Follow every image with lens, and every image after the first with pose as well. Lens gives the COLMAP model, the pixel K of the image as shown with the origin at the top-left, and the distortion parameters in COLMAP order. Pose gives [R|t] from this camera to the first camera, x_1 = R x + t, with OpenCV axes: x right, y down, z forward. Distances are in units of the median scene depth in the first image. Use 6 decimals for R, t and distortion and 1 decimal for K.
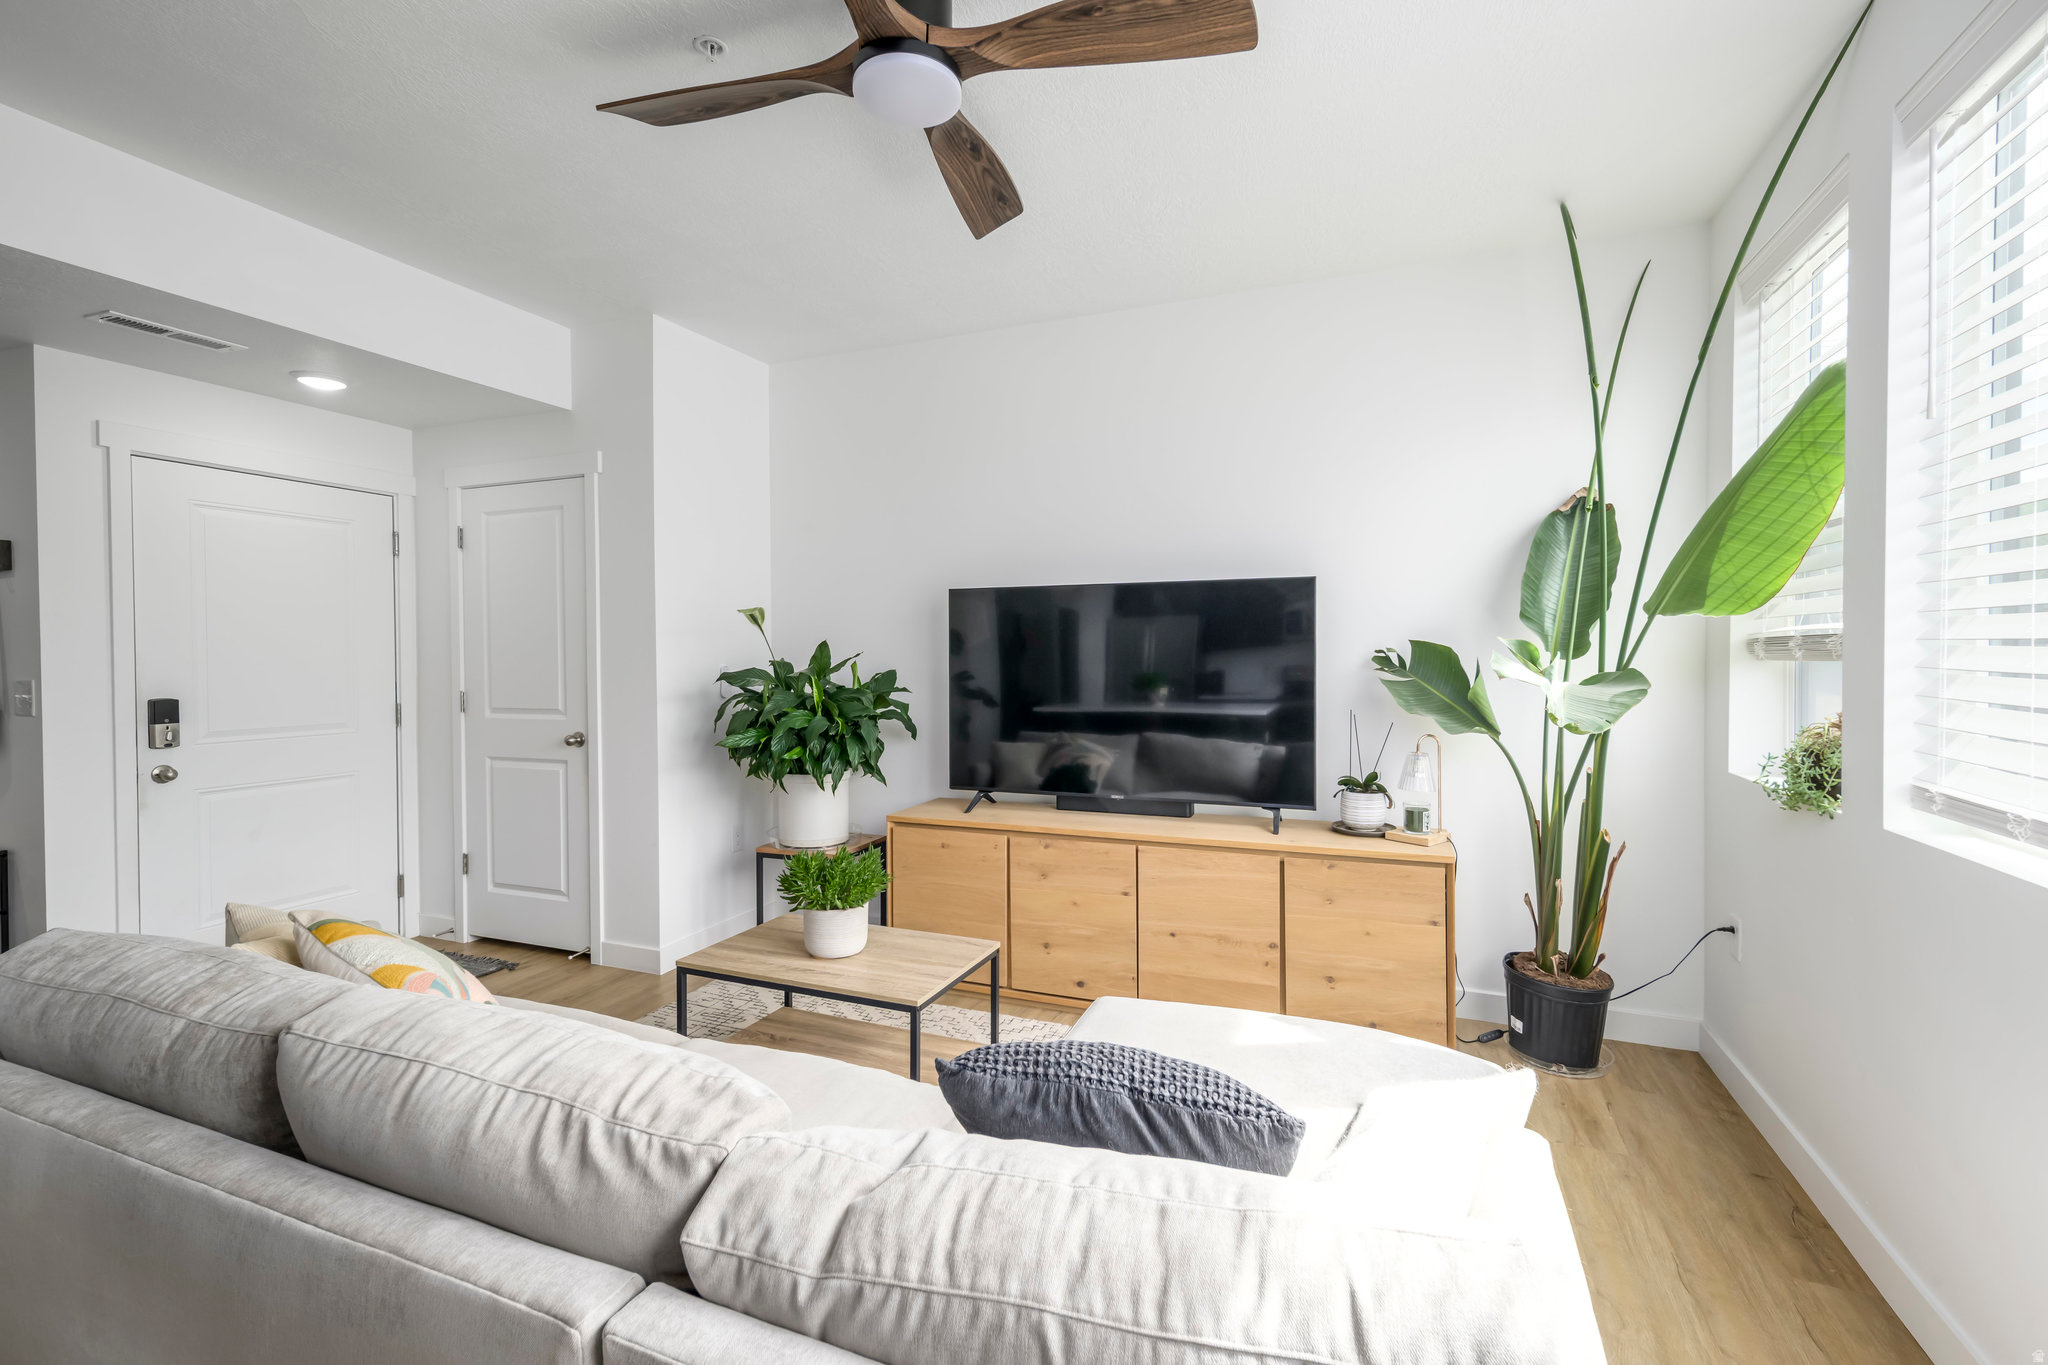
lens RADIAL K [[899.3, 0, 1030.8], [0, 899.3, 665.4], [0, 0, 1]] dist [0.017256, -0.003396]
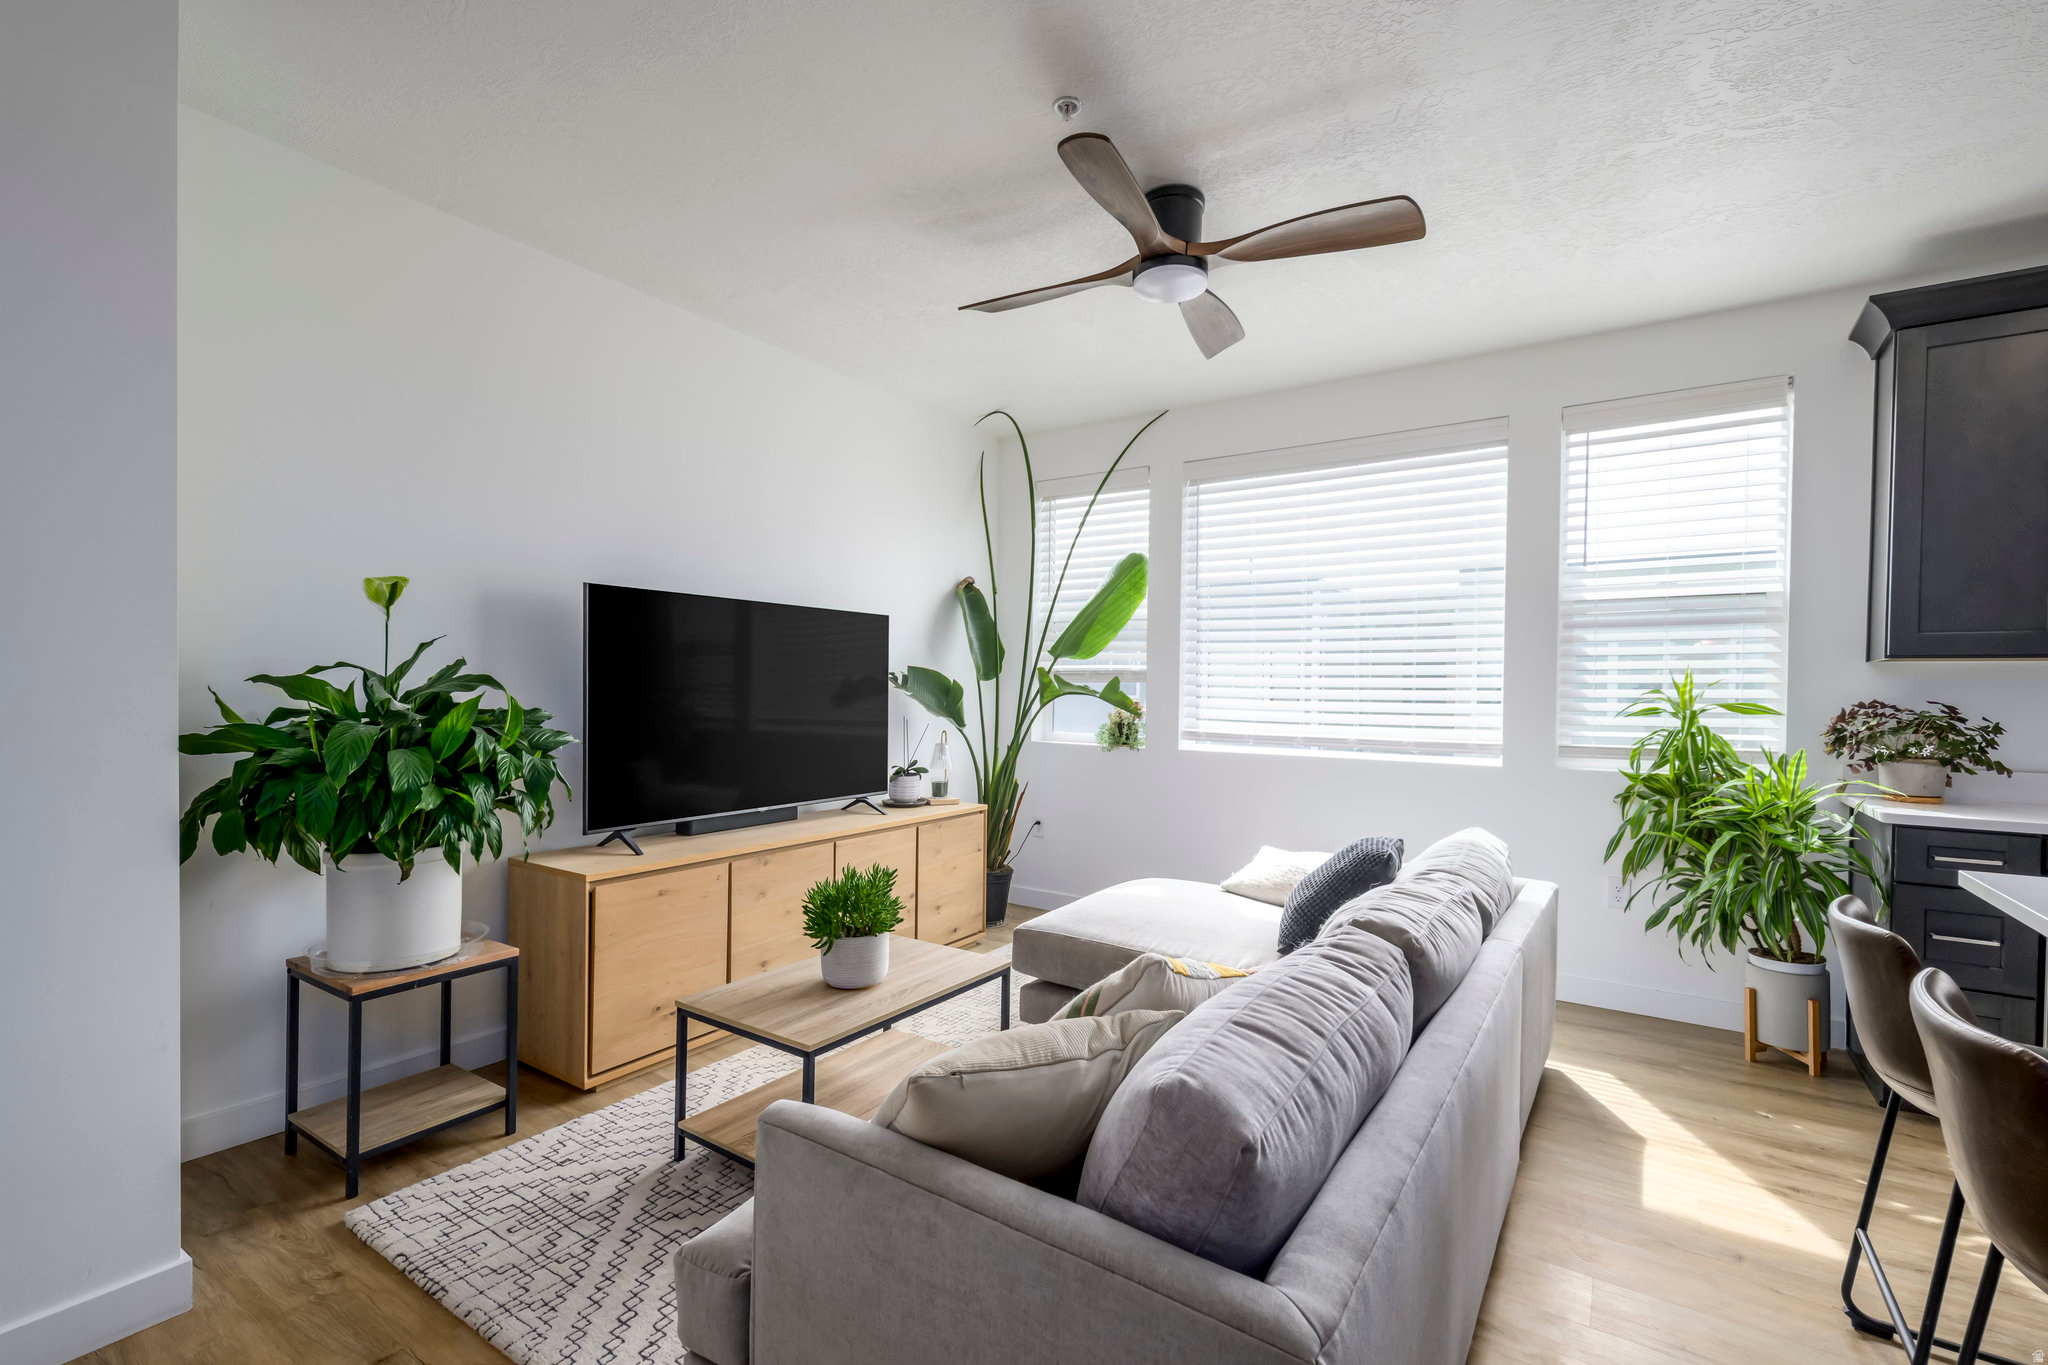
lens RADIAL K [[899.3, 0, 1030.7], [0, 899.3, 700.5], [0, 0, 1]] dist [0.017256, -0.003396]
pose [[0.202052, -0.007942, 0.979343, -0.866763], [0.002296, 0.999968, 0.007635, 0.014822], [-0.979372, 0.000706, 0.202064, 0.500716]]
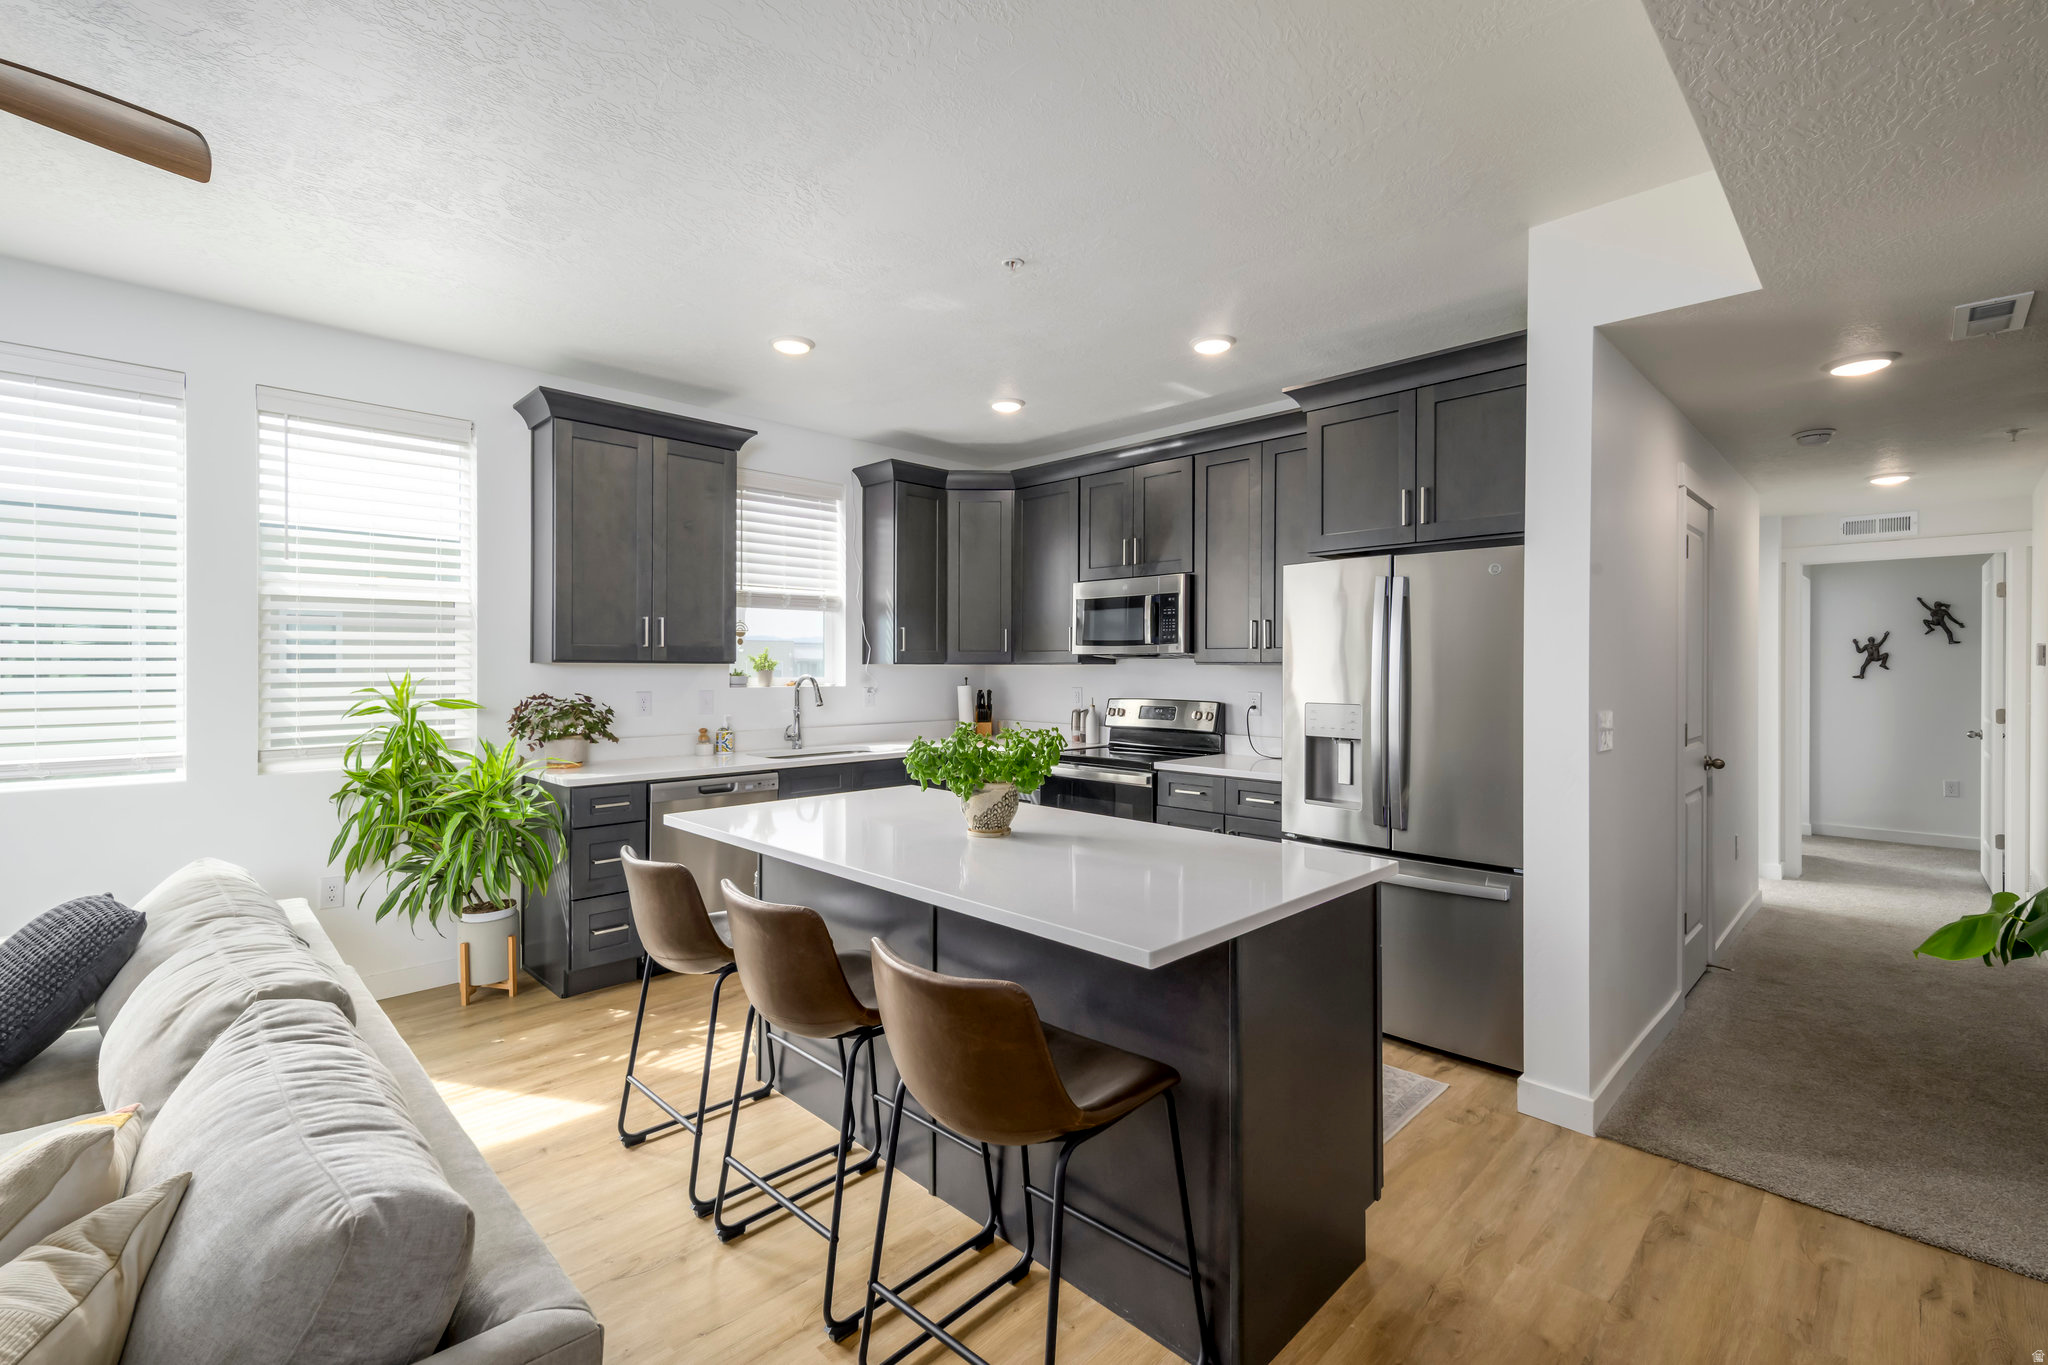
lens RADIAL K [[899.3, 0, 1033.5], [0, 899.3, 671.7], [0, 0, 1]] dist [0.017256, -0.003396]
pose [[-0.921891, -0.002534, 0.387440, -0.855803], [0.004874, 0.999824, 0.018135, -0.022993], [-0.387418, 0.018607, -0.921716, 0.696477]]
